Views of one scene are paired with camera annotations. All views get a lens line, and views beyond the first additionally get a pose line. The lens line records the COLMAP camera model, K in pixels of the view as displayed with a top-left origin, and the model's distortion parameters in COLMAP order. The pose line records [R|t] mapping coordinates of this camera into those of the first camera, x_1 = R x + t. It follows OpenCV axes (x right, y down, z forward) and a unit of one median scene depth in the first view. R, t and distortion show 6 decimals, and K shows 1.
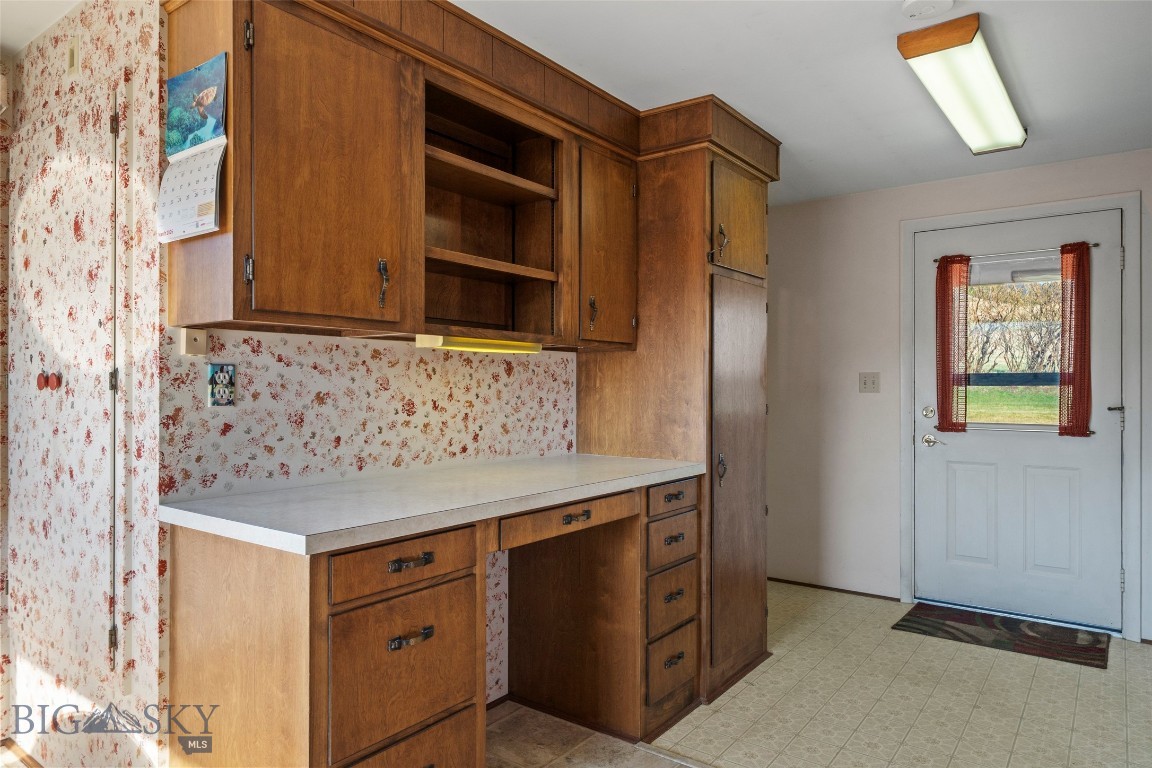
lens RADIAL K [[730.6, 0, 576.0], [0, 730.6, 384.0], [0, 0, 1]] dist [-0.000783, -0.000078]
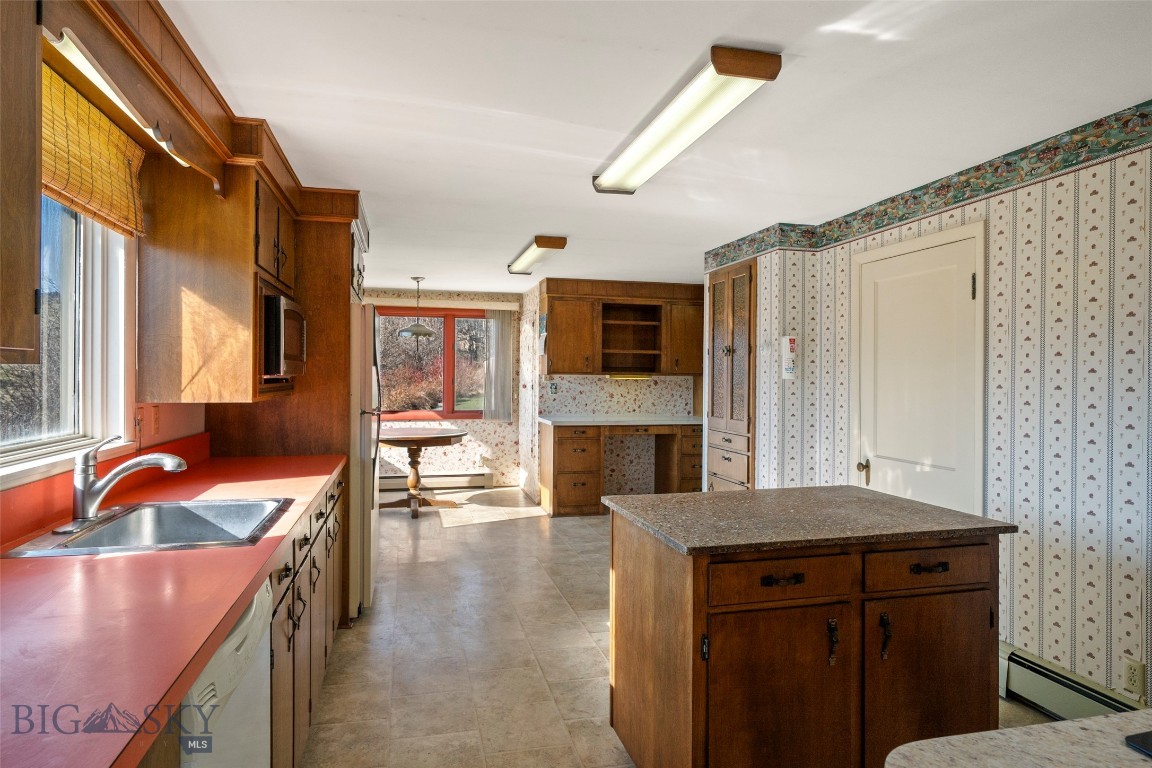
lens RADIAL K [[645.1, 0, 576.0], [0, 645.1, 384.0], [0, 0, 1]] dist [0.000698, -0.000028]
pose [[0.783022, 0.014962, -0.621814, 1.677178], [-0.007795, 0.999868, 0.014243, -0.069553], [0.621945, -0.006305, 0.783035, -1.558026]]
